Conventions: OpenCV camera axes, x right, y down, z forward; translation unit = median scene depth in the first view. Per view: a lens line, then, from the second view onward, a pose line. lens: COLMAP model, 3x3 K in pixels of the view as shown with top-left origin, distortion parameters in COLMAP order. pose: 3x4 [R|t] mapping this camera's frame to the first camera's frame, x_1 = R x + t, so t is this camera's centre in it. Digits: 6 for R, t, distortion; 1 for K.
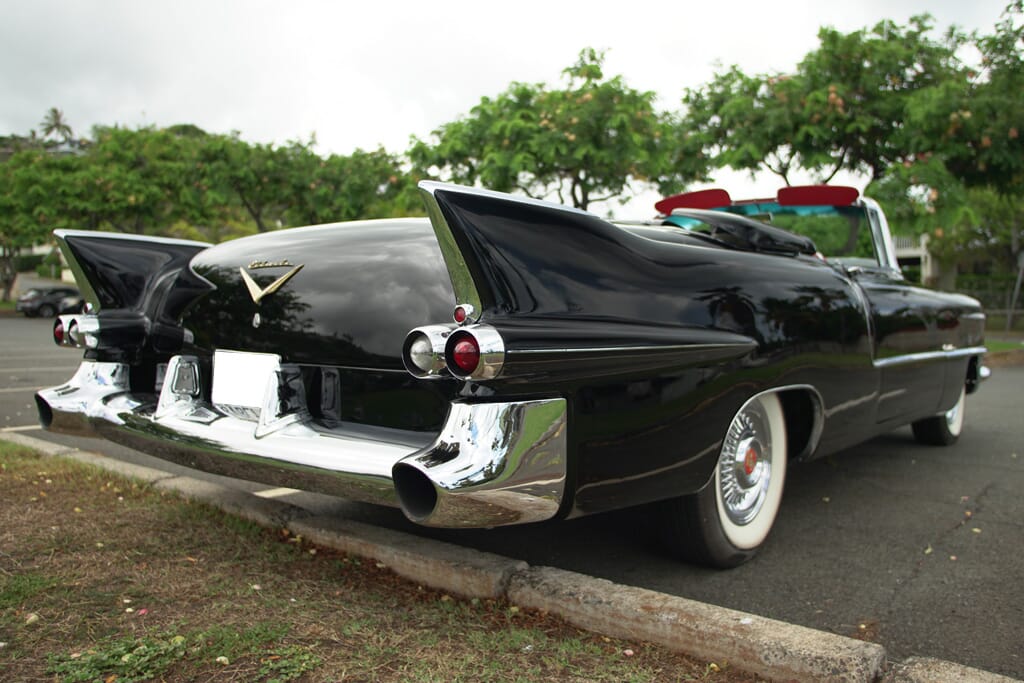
lens RADIAL K [[821.4, 0, 512.0], [0, 821.4, 341.5], [0, 0, 1]] dist [-0.036301, 0.013220]
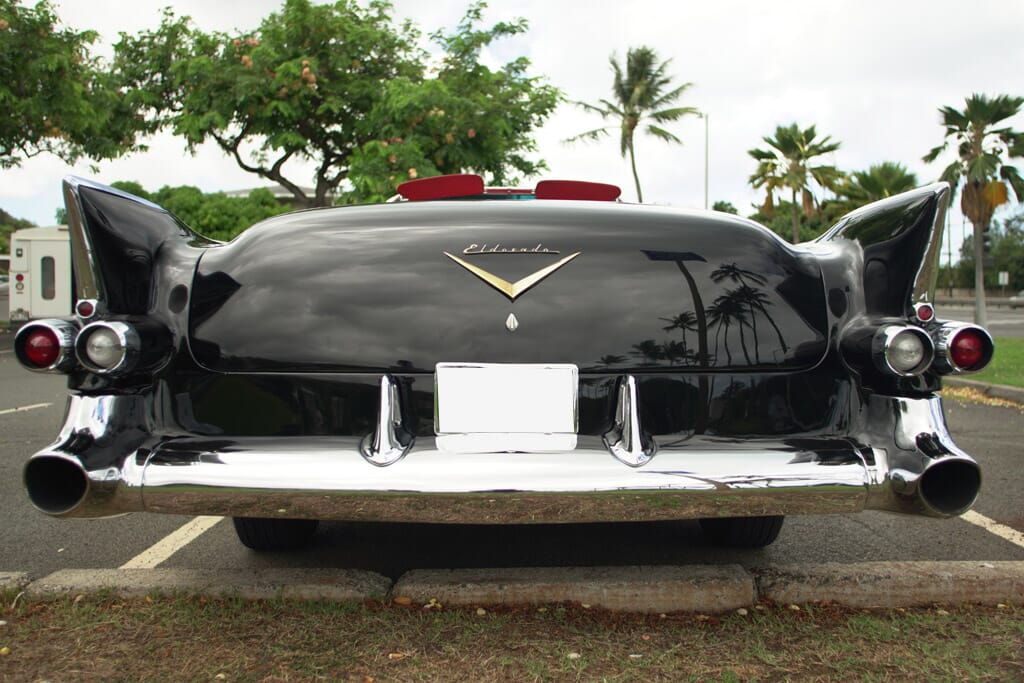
lens RADIAL K [[922.1, 0, 512.0], [0, 922.1, 341.5], [0, 0, 1]] dist [-0.015522, 0.066011]
pose [[0.763234, -0.032482, 0.645305, -0.125568], [0.028664, 0.999454, 0.016406, -0.003099], [-0.645486, 0.005975, 0.763749, 0.047126]]
